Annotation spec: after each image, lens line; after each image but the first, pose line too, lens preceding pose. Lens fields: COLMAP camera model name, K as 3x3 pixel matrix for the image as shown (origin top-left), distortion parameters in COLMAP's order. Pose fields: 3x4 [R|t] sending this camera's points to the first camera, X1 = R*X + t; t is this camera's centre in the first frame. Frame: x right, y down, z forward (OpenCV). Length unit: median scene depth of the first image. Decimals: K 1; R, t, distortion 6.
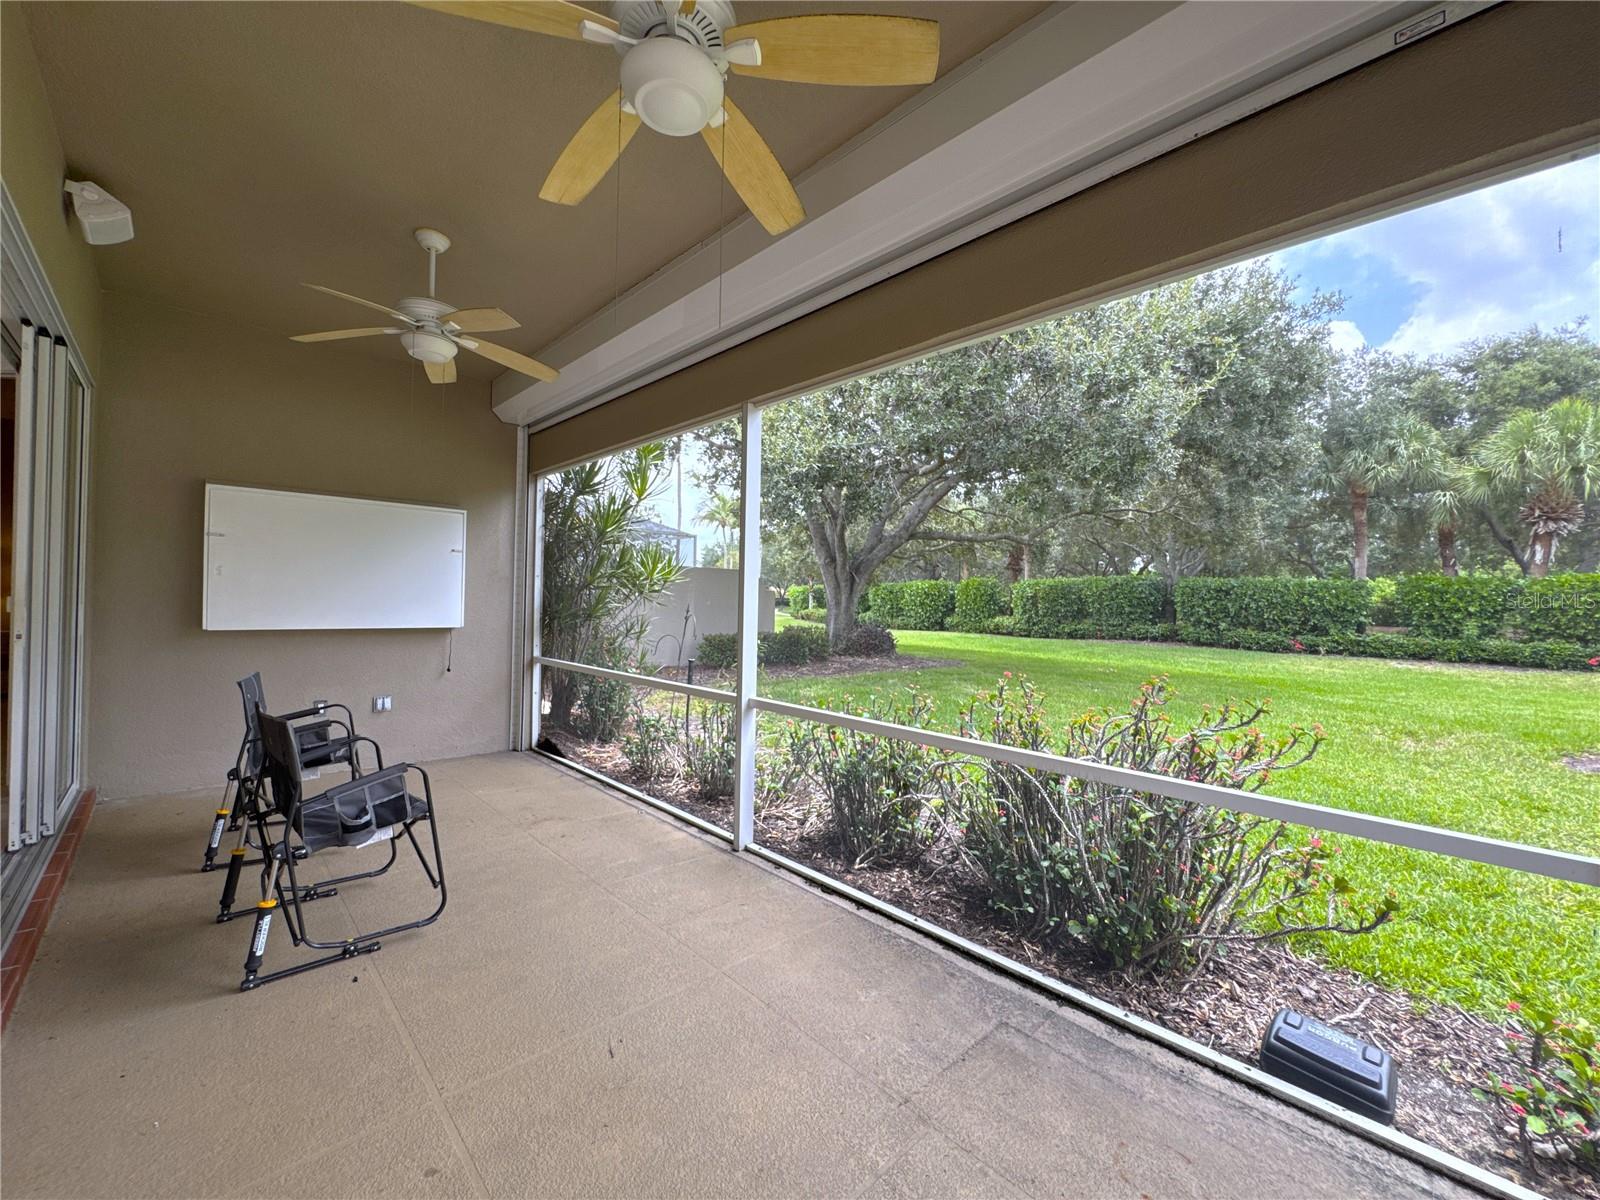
lens RADIAL K [[638.1, 0, 800.0], [0, 638.1, 600.0], [0, 0, 1]] dist [-0.005149, 0.000394]
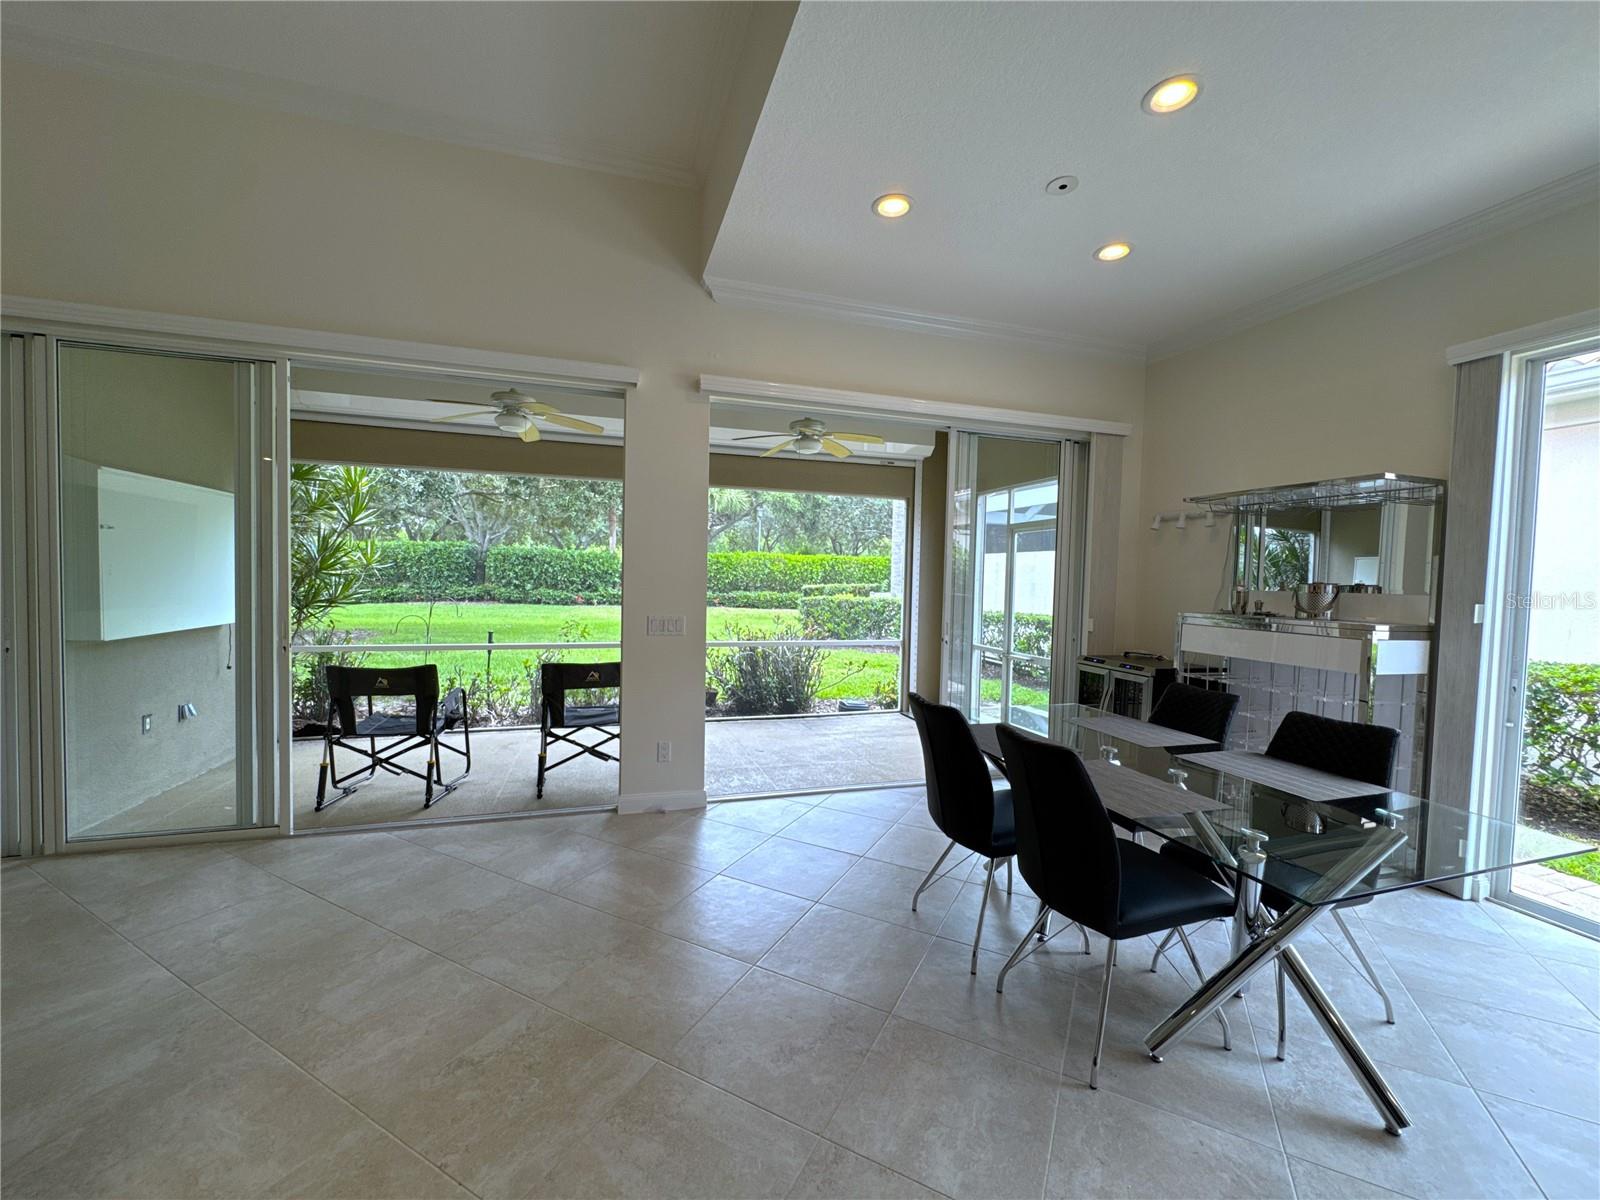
lens RADIAL K [[638.1, 0, 800.0], [0, 638.1, 600.0], [0, 0, 1]] dist [-0.005149, 0.000394]
pose [[0.444287, -0.045517, 0.894728, -0.226055], [-0.013863, 0.998240, 0.057667, -0.012375], [-0.895777, -0.038025, 0.442874, -0.034352]]
